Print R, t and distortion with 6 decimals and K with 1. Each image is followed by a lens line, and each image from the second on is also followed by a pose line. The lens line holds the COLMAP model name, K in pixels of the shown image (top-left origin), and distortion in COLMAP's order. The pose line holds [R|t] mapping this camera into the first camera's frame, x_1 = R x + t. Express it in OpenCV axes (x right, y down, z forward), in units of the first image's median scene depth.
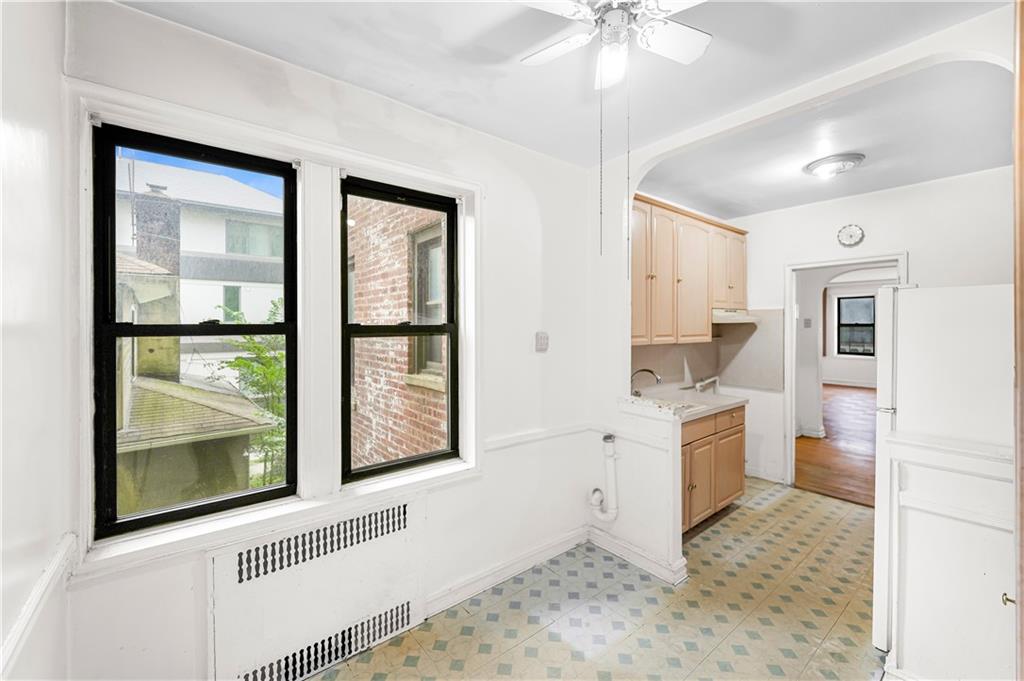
lens RADIAL K [[416.5, 0, 516.8], [0, 416.5, 329.8], [0, 0, 1]] dist [0.000700, -0.000189]
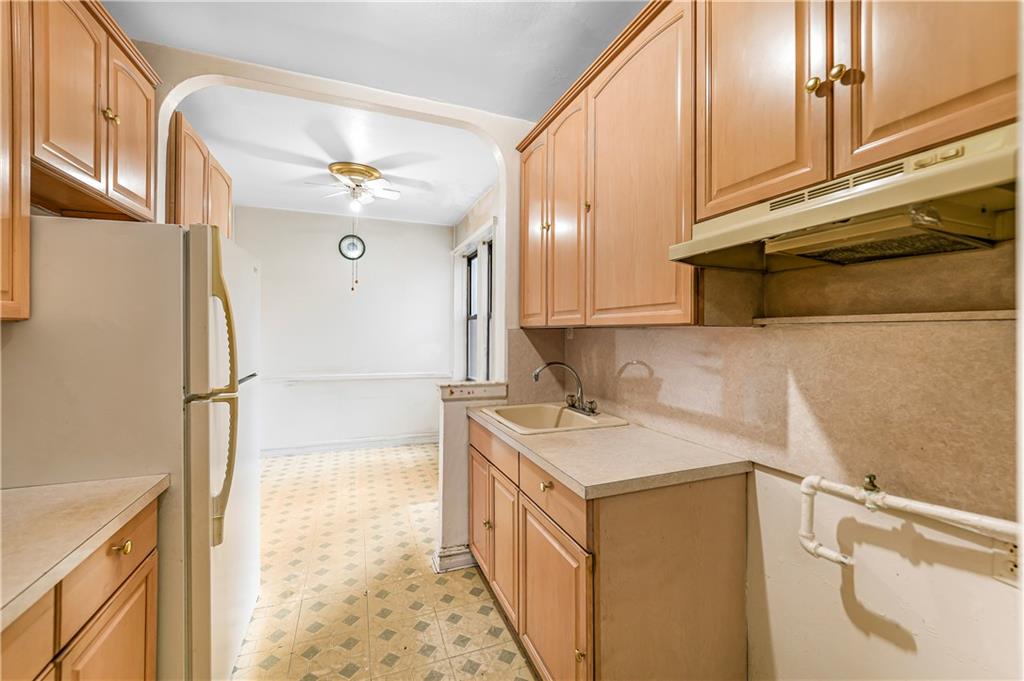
lens RADIAL K [[416.5, 0, 517.3], [0, 416.5, 334.5], [0, 0, 1]] dist [0.000700, -0.000189]
pose [[-0.308538, 0.008098, -0.951177, 1.398513], [-0.008634, 0.999899, 0.011313, 0.058125], [0.951173, 0.011703, -0.308437, 1.641644]]
